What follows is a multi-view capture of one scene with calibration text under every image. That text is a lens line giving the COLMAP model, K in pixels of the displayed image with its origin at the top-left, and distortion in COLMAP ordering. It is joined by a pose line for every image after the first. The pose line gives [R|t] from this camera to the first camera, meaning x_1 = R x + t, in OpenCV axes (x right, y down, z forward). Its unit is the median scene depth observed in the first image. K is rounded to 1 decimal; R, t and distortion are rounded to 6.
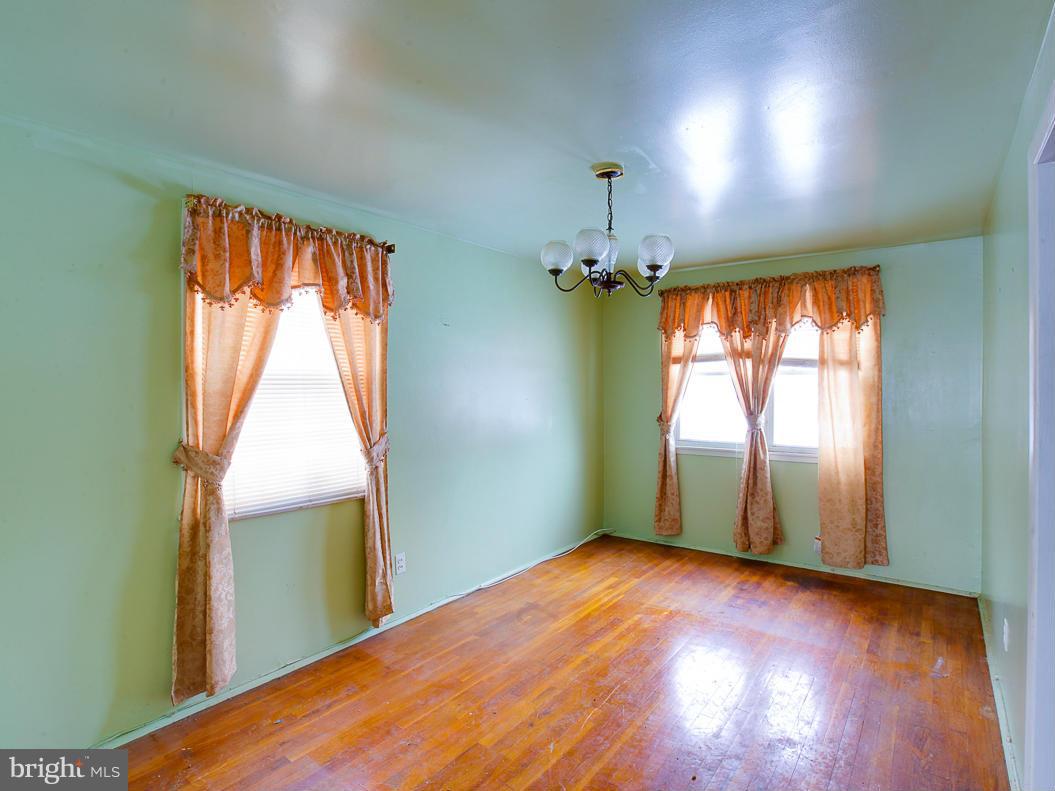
lens RADIAL K [[565.7, 0, 530.7], [0, 565.7, 388.0], [0, 0, 1]] dist [-0.041078, 0.010613]
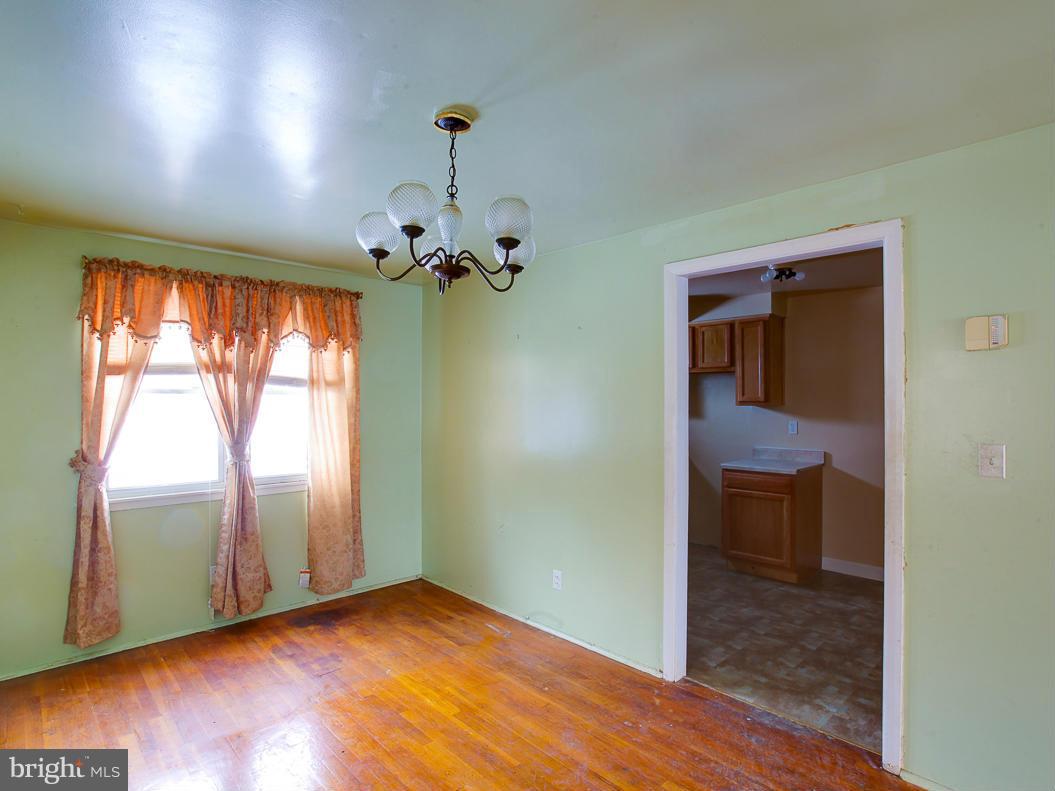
lens RADIAL K [[565.7, 0, 525.5], [0, 565.7, 399.6], [0, 0, 1]] dist [-0.041078, 0.010613]
pose [[0.165971, 0.004617, 0.986120, -0.339850], [0.007951, 0.999950, -0.006020, -0.007792], [-0.986099, 0.008840, 0.165926, 0.474139]]
